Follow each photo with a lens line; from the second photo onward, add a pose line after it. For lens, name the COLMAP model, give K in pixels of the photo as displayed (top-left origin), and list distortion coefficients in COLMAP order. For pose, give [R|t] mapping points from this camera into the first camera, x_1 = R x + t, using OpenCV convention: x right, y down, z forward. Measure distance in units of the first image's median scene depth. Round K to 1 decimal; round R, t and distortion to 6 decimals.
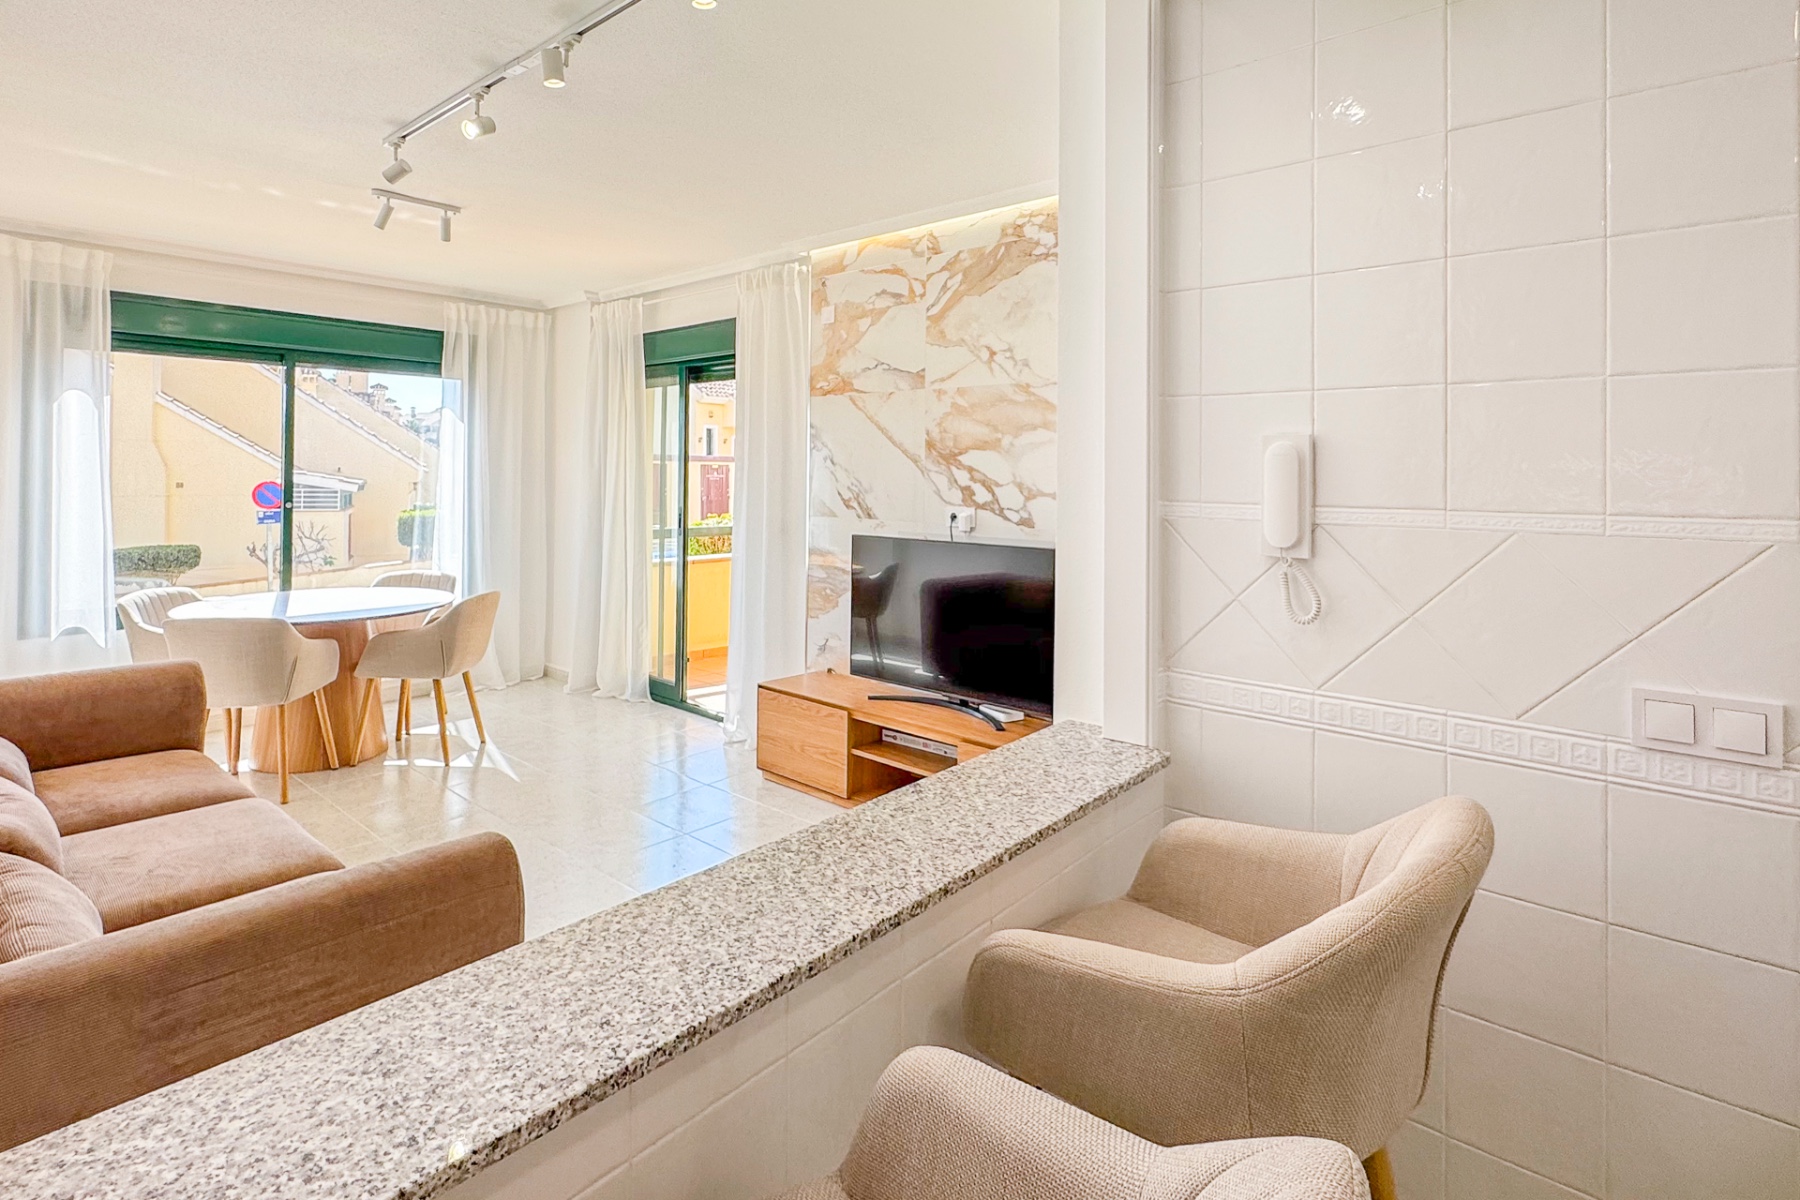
lens RADIAL K [[992.1, 0, 853.0], [0, 992.1, 468.1], [0, 0, 1]] dist [-0.014800, 0.005012]
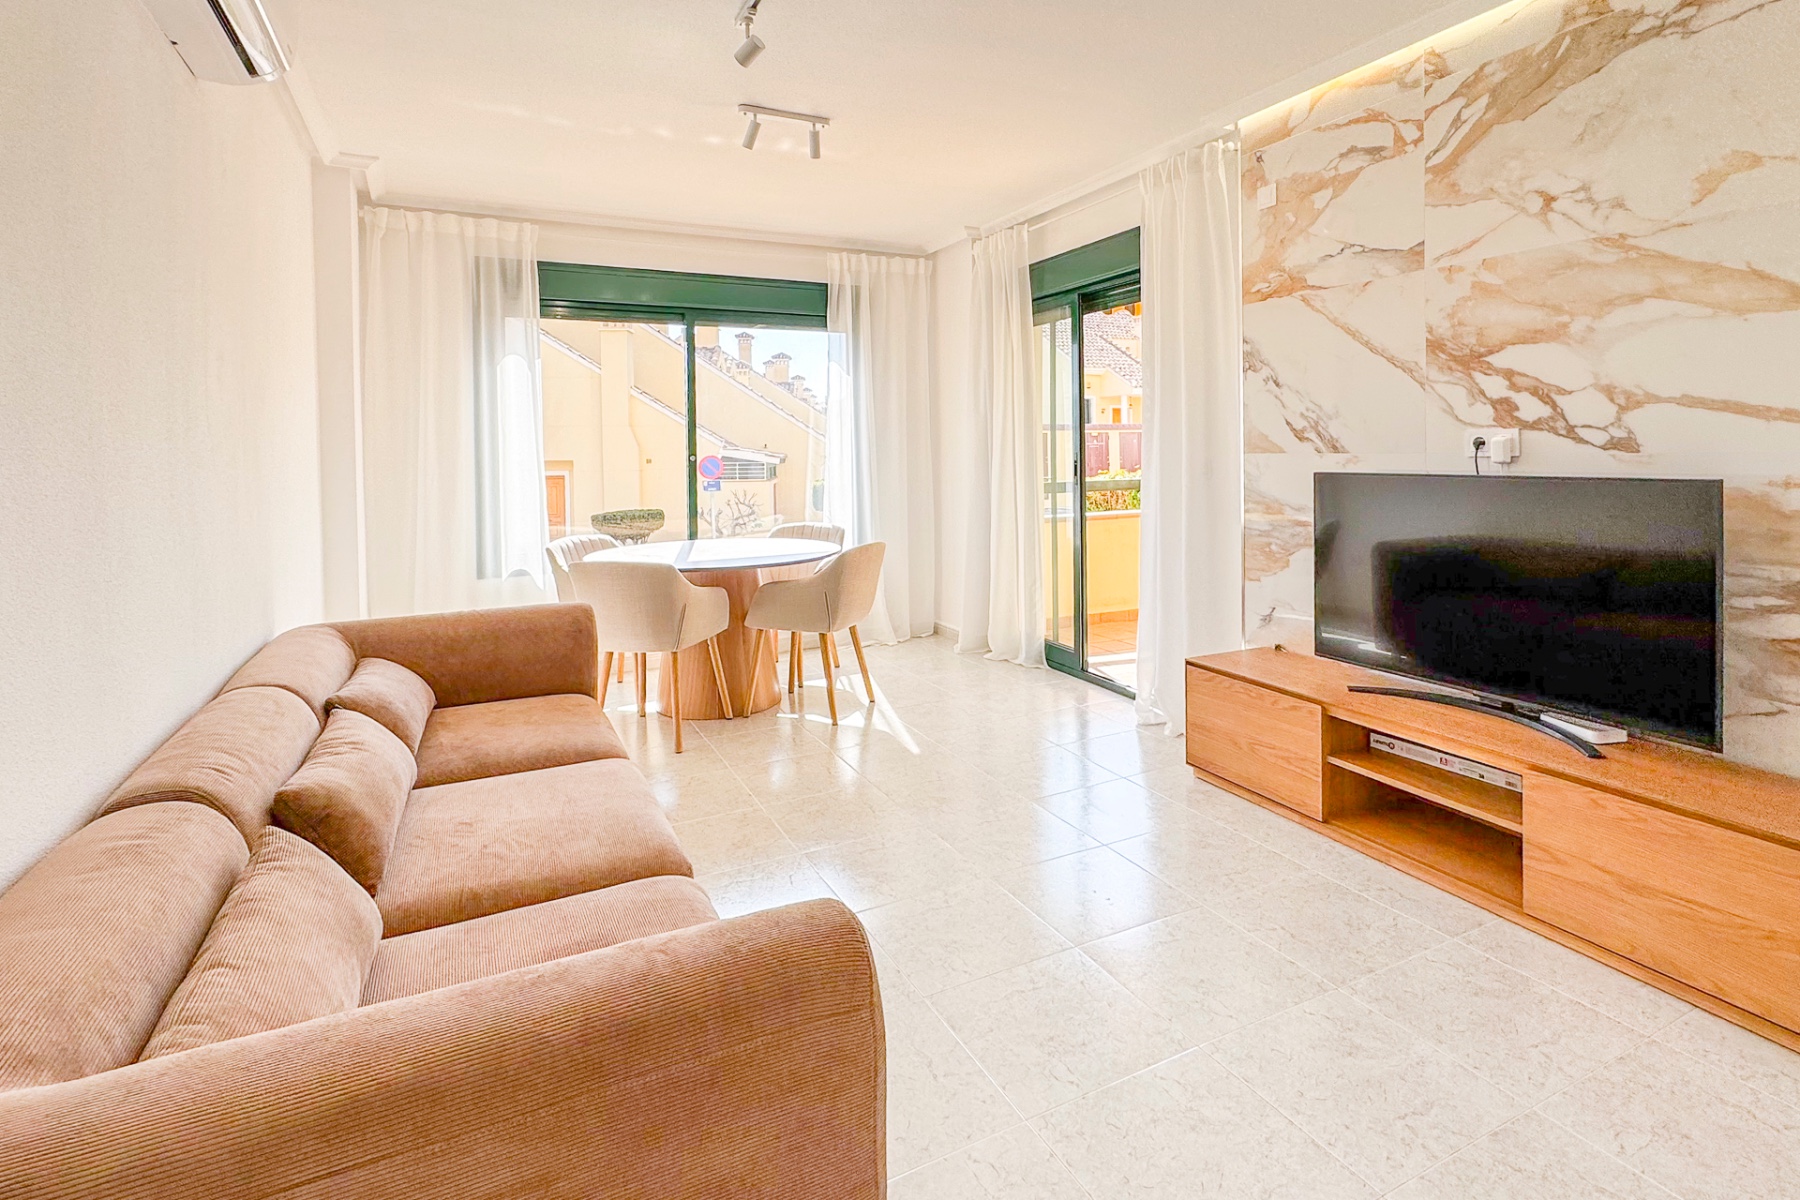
lens RADIAL K [[911.2, 0, 842.1], [0, 911.2, 473.2], [0, 0, 1]] dist [-0.012184, 0.004631]
pose [[0.919019, -0.015889, -0.393893, -0.056279], [0.028672, 0.999235, 0.026589, 0.036650], [0.393169, -0.035729, 0.918772, 0.204968]]
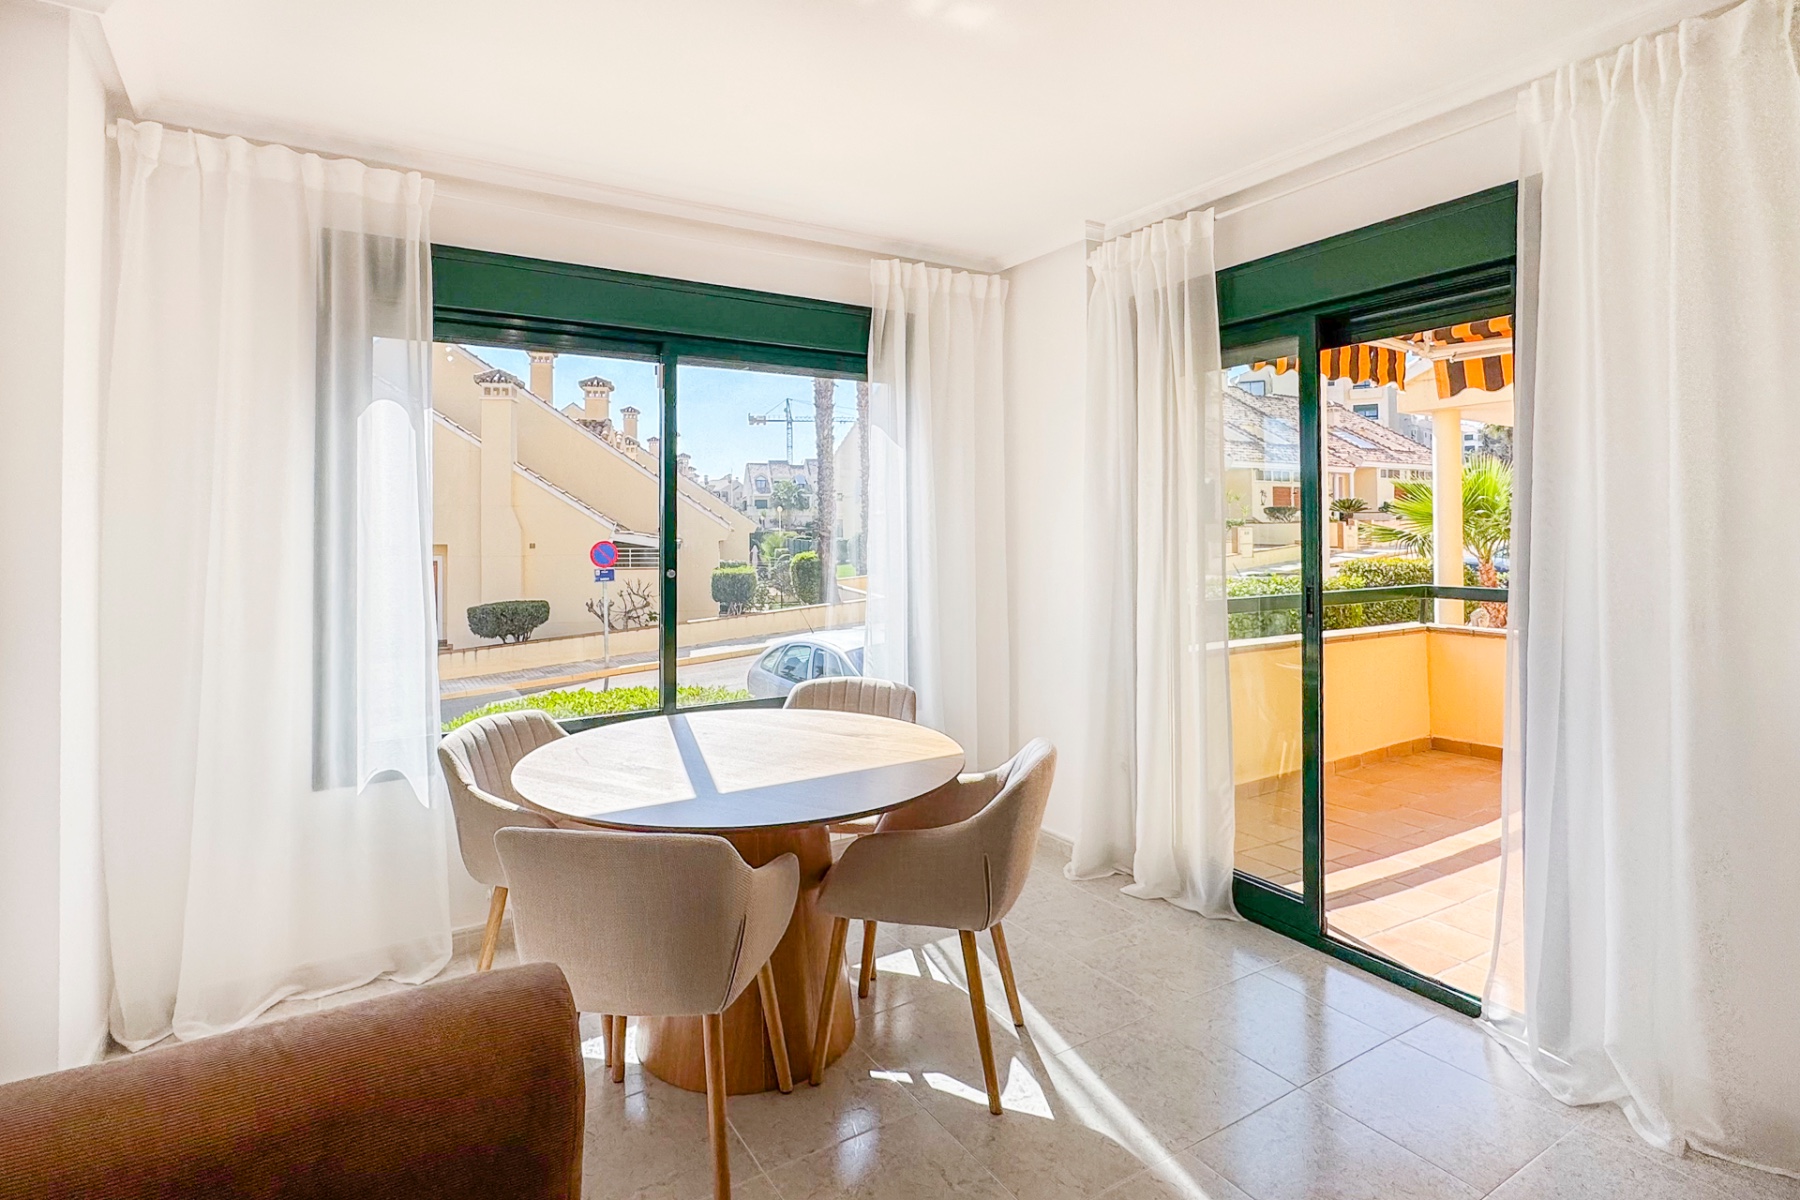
lens RADIAL K [[911.2, 0, 738.4], [0, 911.2, 519.6], [0, 0, 1]] dist [-0.012184, 0.004631]
pose [[0.929804, -0.020762, -0.367469, -0.355329], [0.018174, 0.999780, -0.010502, 0.010730], [0.367606, 0.003086, 0.929977, 0.525455]]
